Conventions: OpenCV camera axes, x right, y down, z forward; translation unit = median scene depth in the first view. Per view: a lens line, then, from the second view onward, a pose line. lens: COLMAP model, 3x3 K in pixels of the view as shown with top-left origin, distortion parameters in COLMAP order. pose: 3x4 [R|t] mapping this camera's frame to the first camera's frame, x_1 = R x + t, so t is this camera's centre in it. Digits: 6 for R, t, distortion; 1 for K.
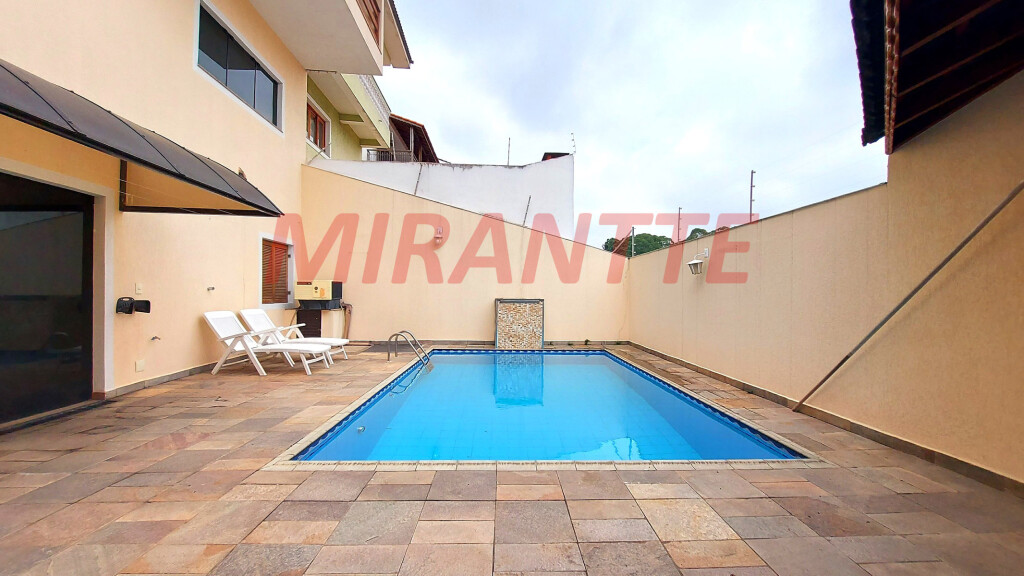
lens RADIAL K [[407.9, 0, 511.9], [0, 407.9, 291.8], [0, 0, 1]] dist [-0.012135, -0.001698]
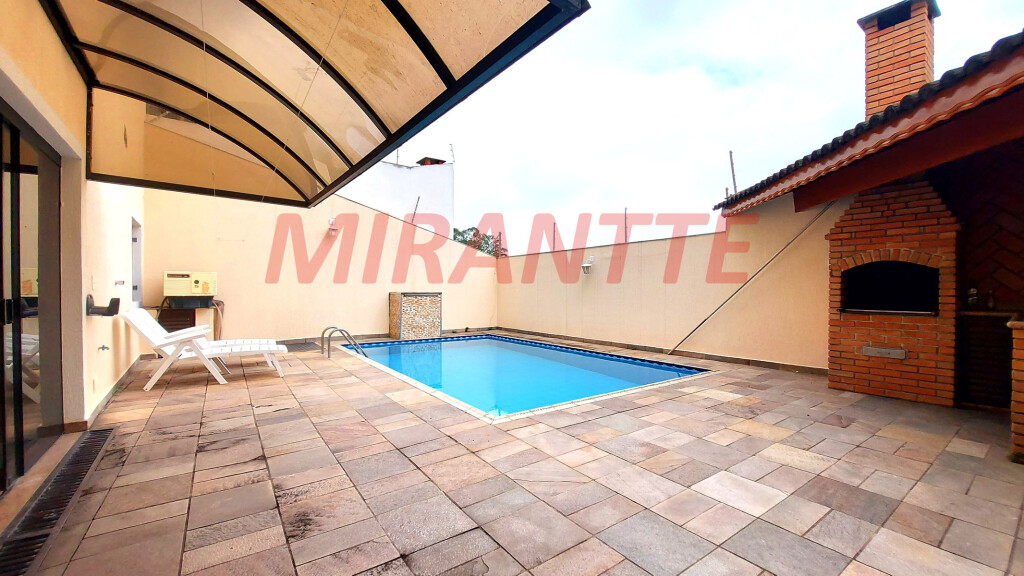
lens RADIAL K [[407.9, 0, 511.9], [0, 407.9, 291.6], [0, 0, 1]] dist [-0.012135, -0.001698]
pose [[0.830455, -0.008522, 0.557021, -0.408302], [0.000107, 0.999885, 0.015138, -0.001442], [-0.557086, -0.012512, 0.830360, -0.035155]]
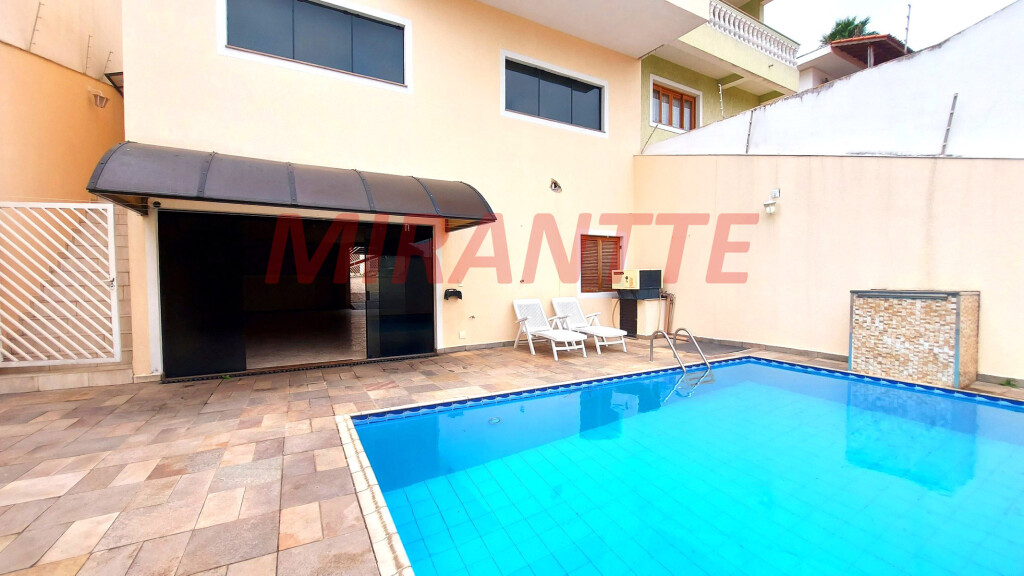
lens RADIAL K [[407.9, 0, 511.3], [0, 407.9, 291.8], [0, 0, 1]] dist [-0.012135, -0.001698]
pose [[0.447754, 0.015420, -0.894024, 0.291768], [0.018981, 0.999462, 0.026744, -0.006640], [0.893955, -0.028944, 0.447221, 0.293740]]
